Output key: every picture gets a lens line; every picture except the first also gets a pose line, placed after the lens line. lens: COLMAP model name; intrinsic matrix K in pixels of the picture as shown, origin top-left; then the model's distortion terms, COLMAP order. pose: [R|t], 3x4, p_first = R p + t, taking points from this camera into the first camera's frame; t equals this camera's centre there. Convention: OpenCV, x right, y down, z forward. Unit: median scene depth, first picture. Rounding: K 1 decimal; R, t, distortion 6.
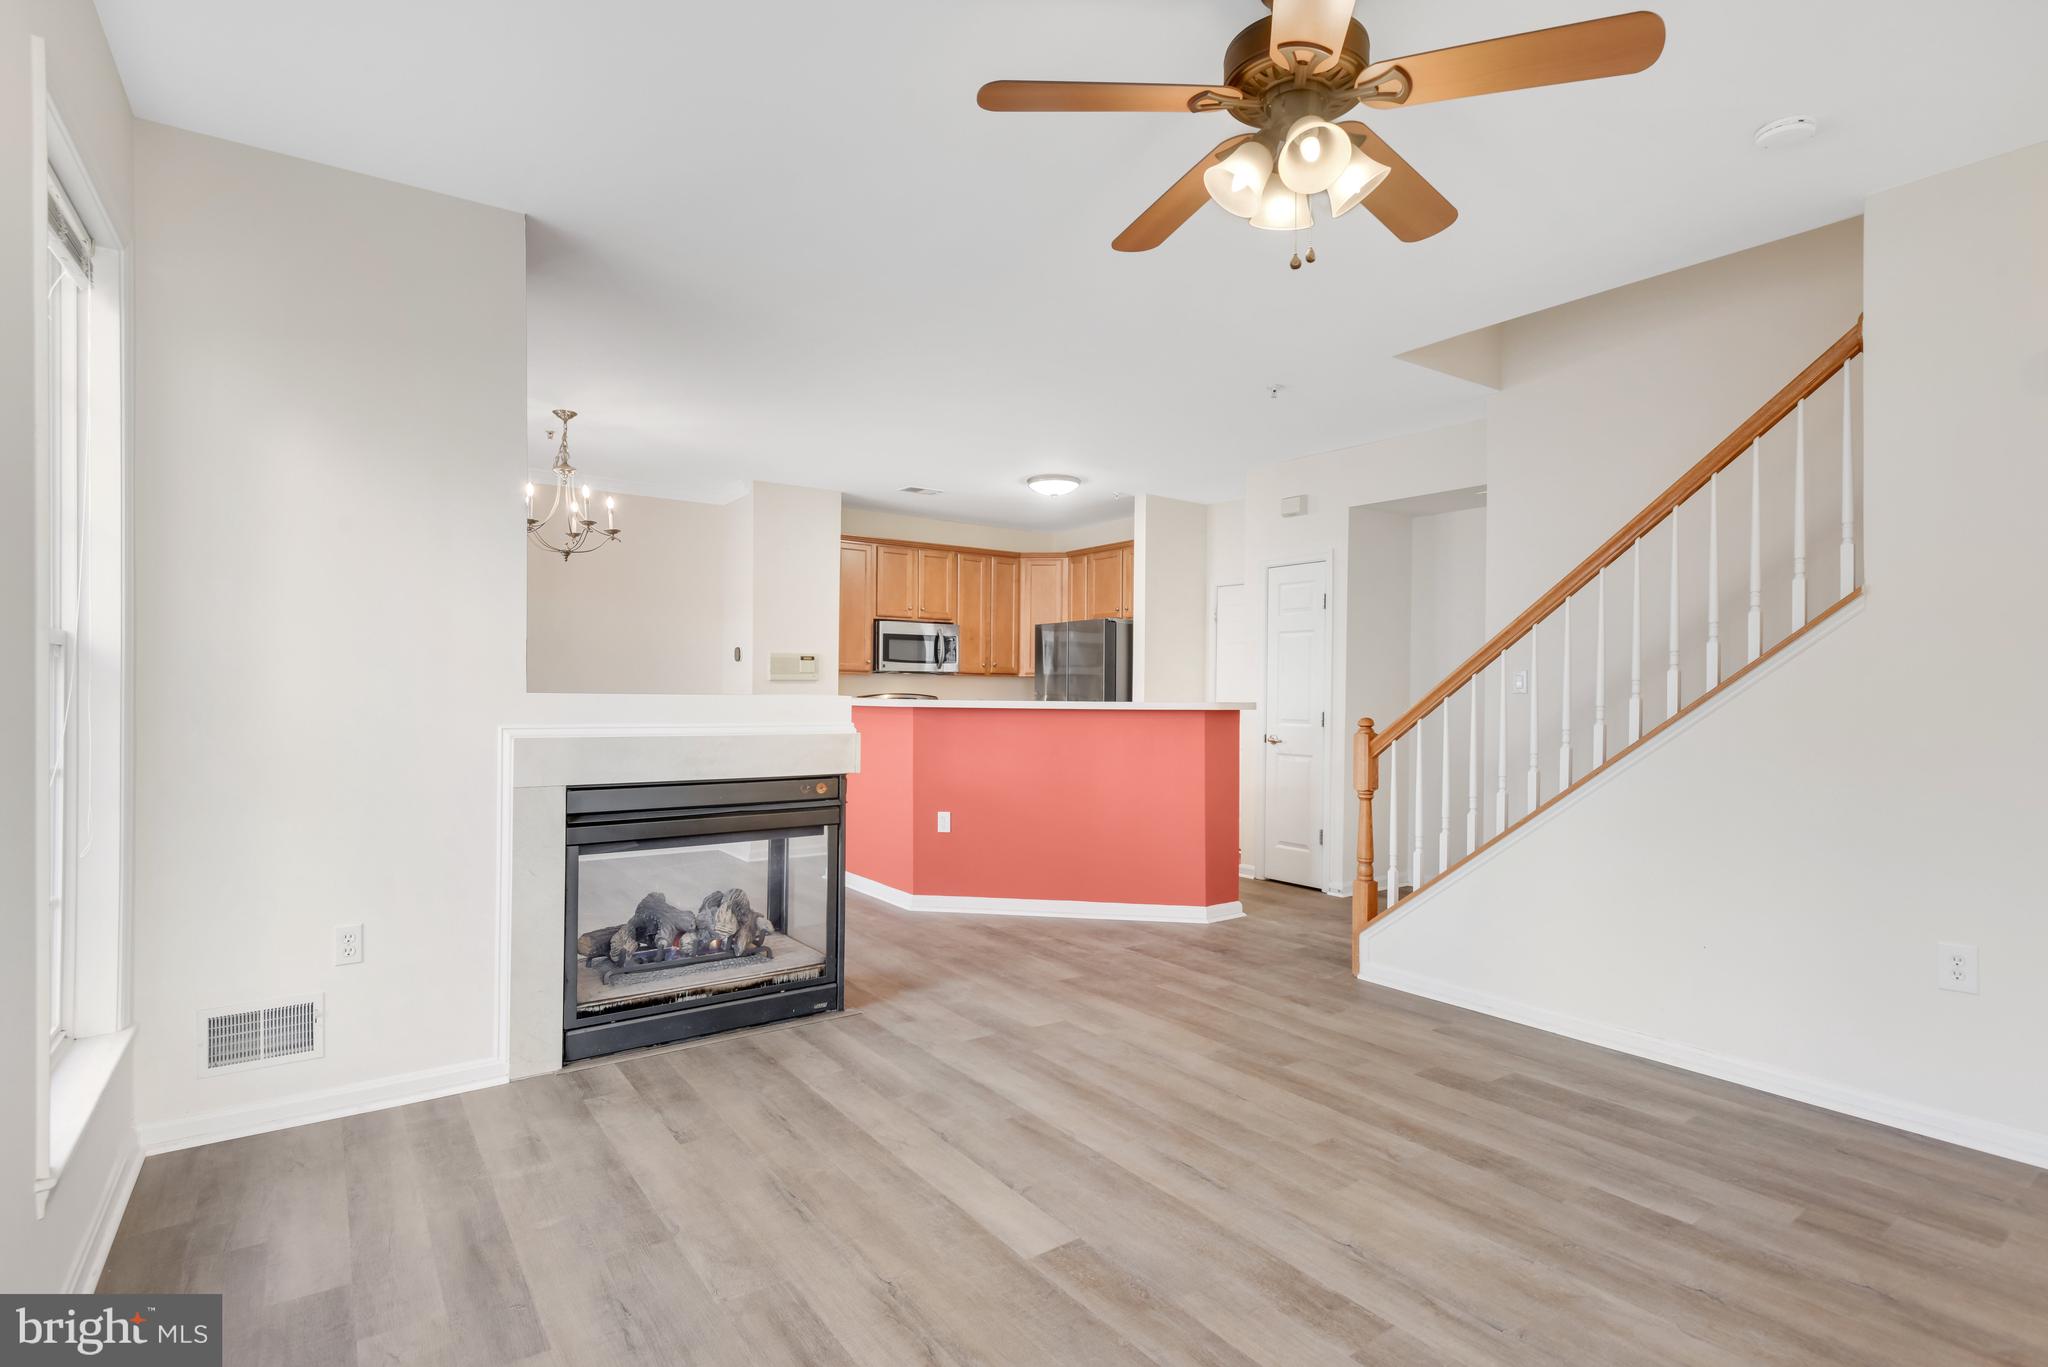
lens RADIAL K [[1008.0, 0, 1043.6], [0, 1008.0, 692.3], [0, 0, 1]] dist [-0.009810, -0.007277]
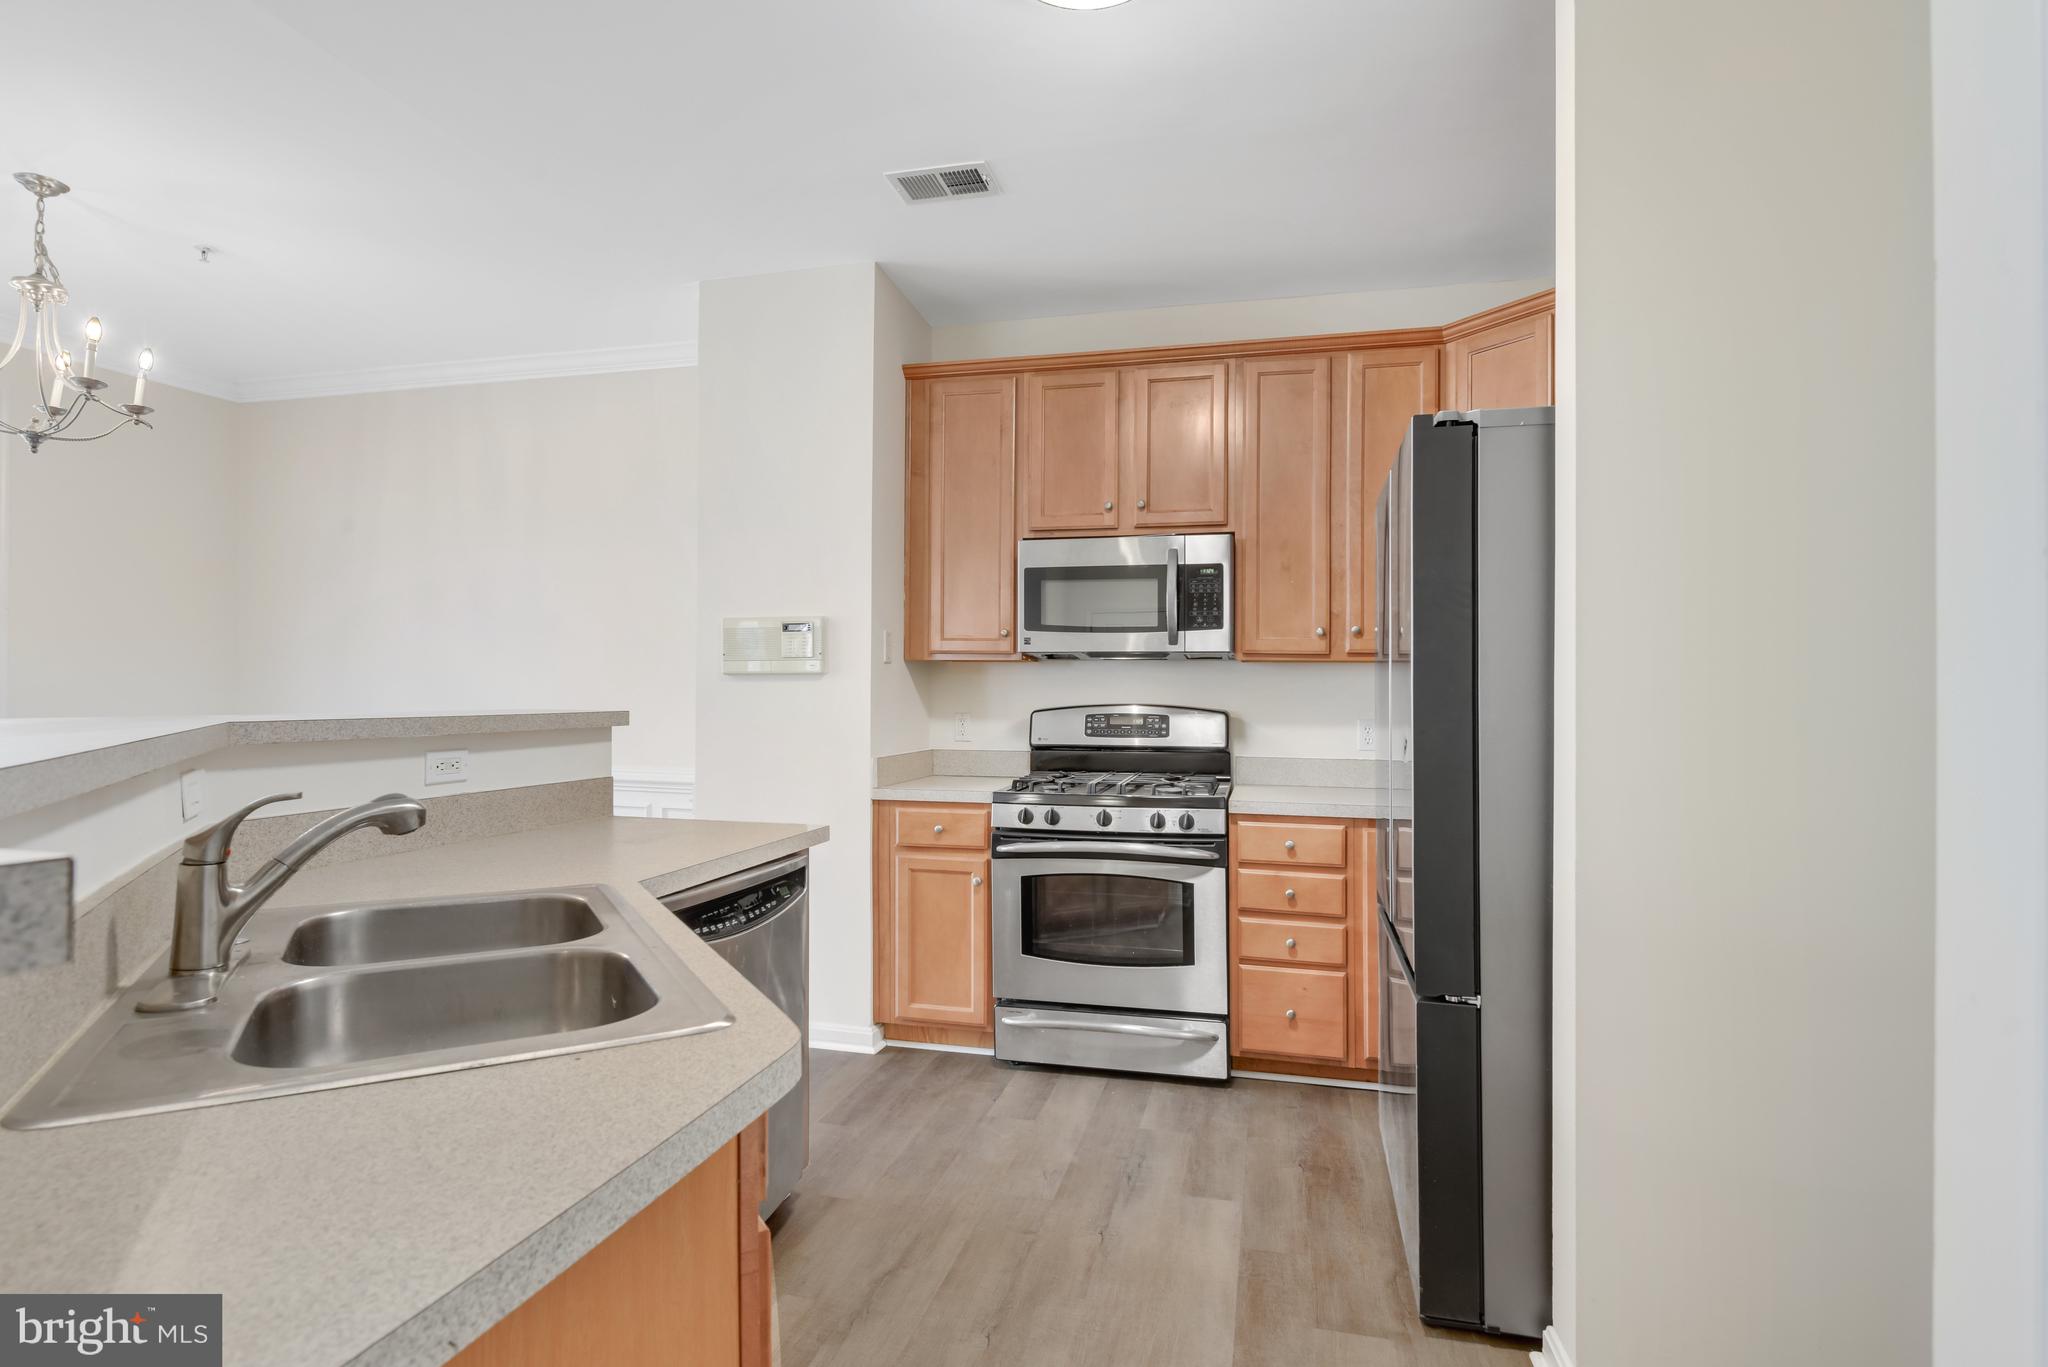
lens RADIAL K [[1008.0, 0, 1024.5], [0, 1008.0, 682.9], [0, 0, 1]] dist [-0.009810, -0.007277]
pose [[0.622684, -0.009574, -0.782415, 0.379404], [-0.004110, 0.999871, -0.015506, -0.002149], [0.782463, 0.012871, 0.622564, 1.456830]]
